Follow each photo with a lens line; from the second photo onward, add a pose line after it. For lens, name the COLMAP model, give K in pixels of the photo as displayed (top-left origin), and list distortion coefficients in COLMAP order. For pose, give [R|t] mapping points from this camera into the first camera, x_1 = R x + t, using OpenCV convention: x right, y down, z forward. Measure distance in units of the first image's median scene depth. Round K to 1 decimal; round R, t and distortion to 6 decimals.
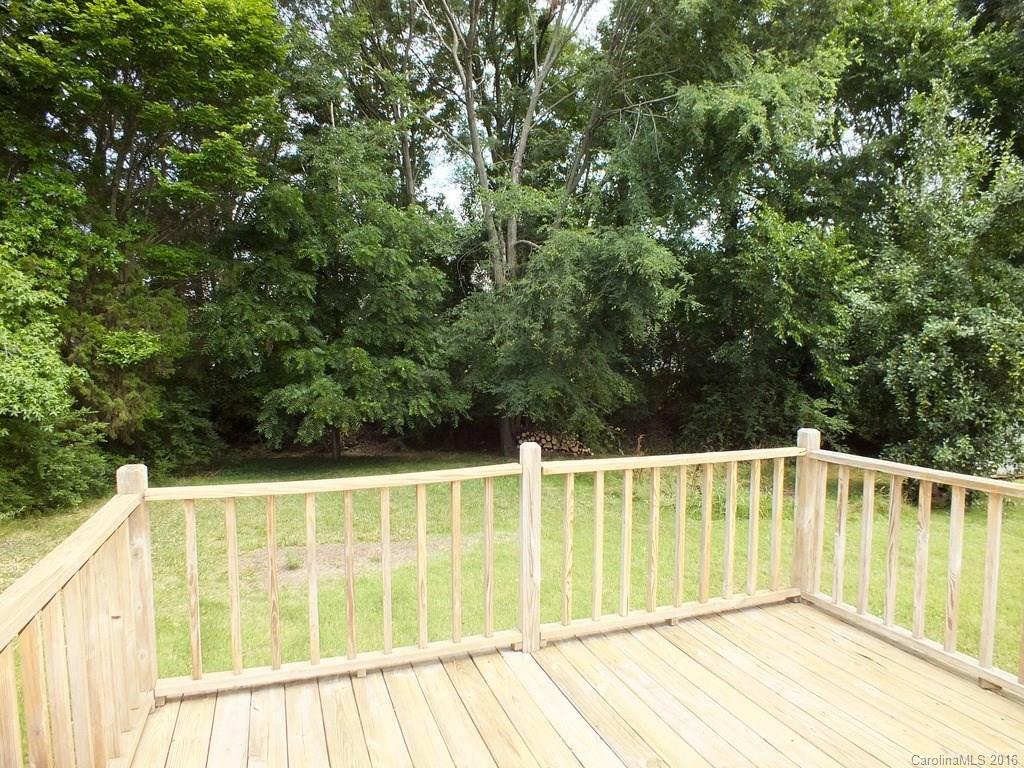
lens RADIAL K [[654.4, 0, 506.7], [0, 654.4, 392.7], [0, 0, 1]] dist [-0.068893, 0.022579]
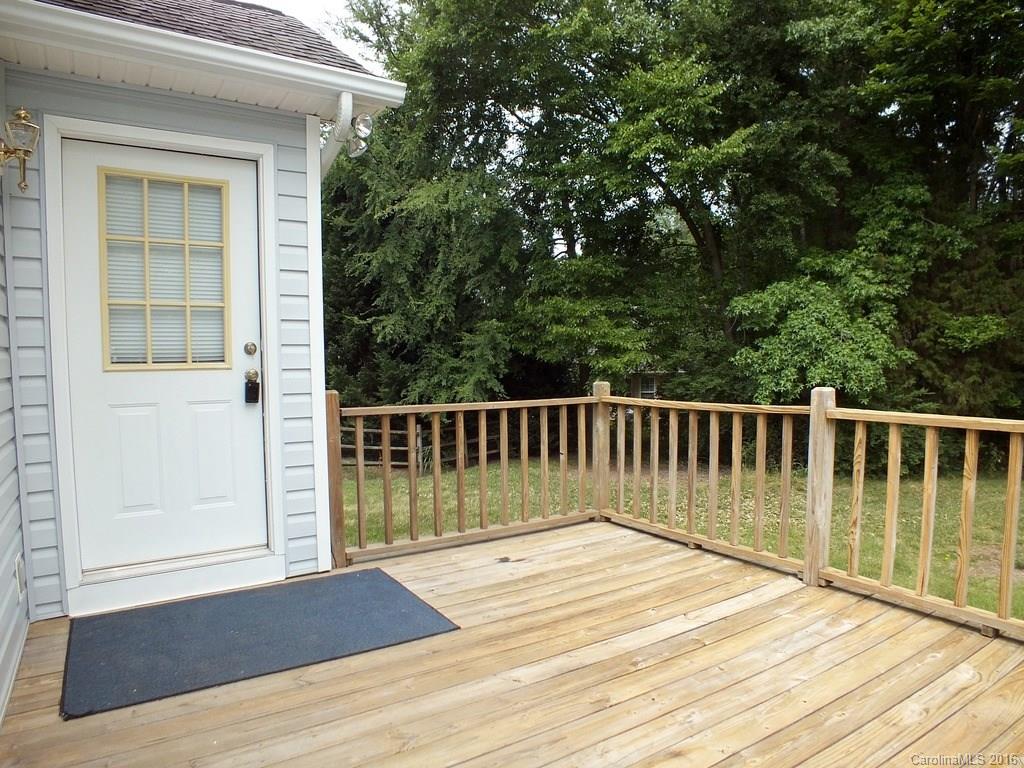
lens RADIAL K [[654.4, 0, 511.8], [0, 654.4, 400.3], [0, 0, 1]] dist [-0.068893, 0.022579]
pose [[0.226748, 0.059468, -0.972136, 0.234434], [-0.041924, 0.997805, 0.051260, 0.016628], [0.973051, 0.029132, 0.228744, 0.070504]]
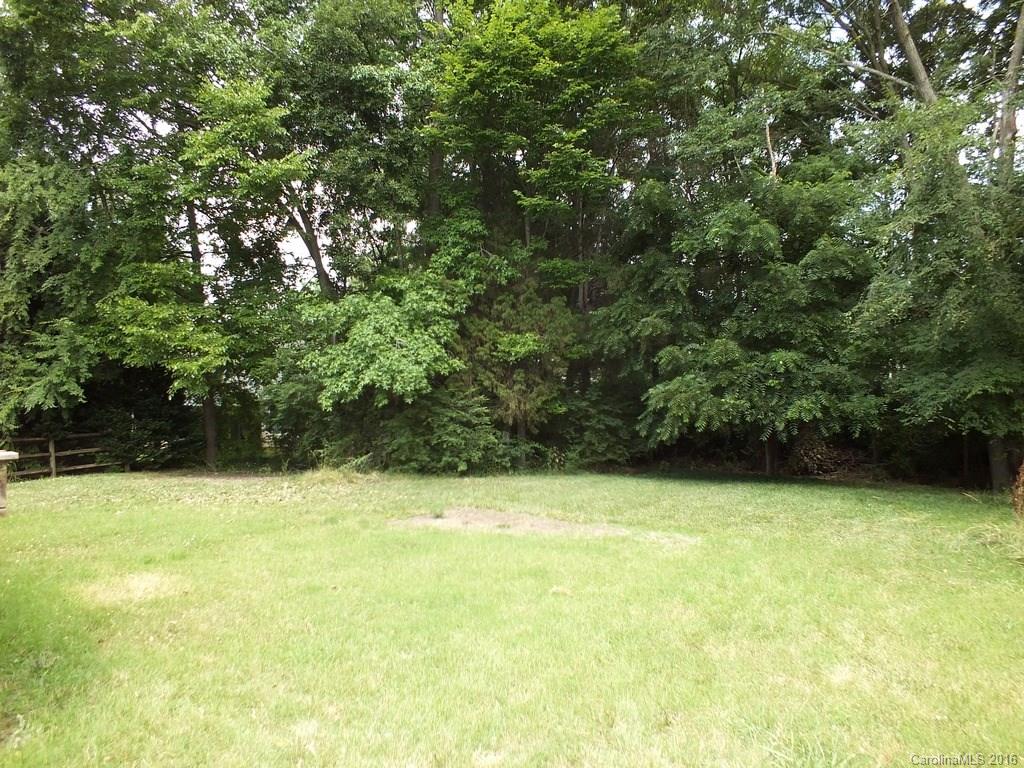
lens RADIAL K [[654.4, 0, 521.3], [0, 654.4, 410.7], [0, 0, 1]] dist [-0.068893, 0.022579]
pose [[0.572863, 0.008719, -0.819604, 0.425491], [-0.050498, 0.998419, -0.024674, 0.079787], [0.818094, 0.055524, 0.572398, 0.332848]]
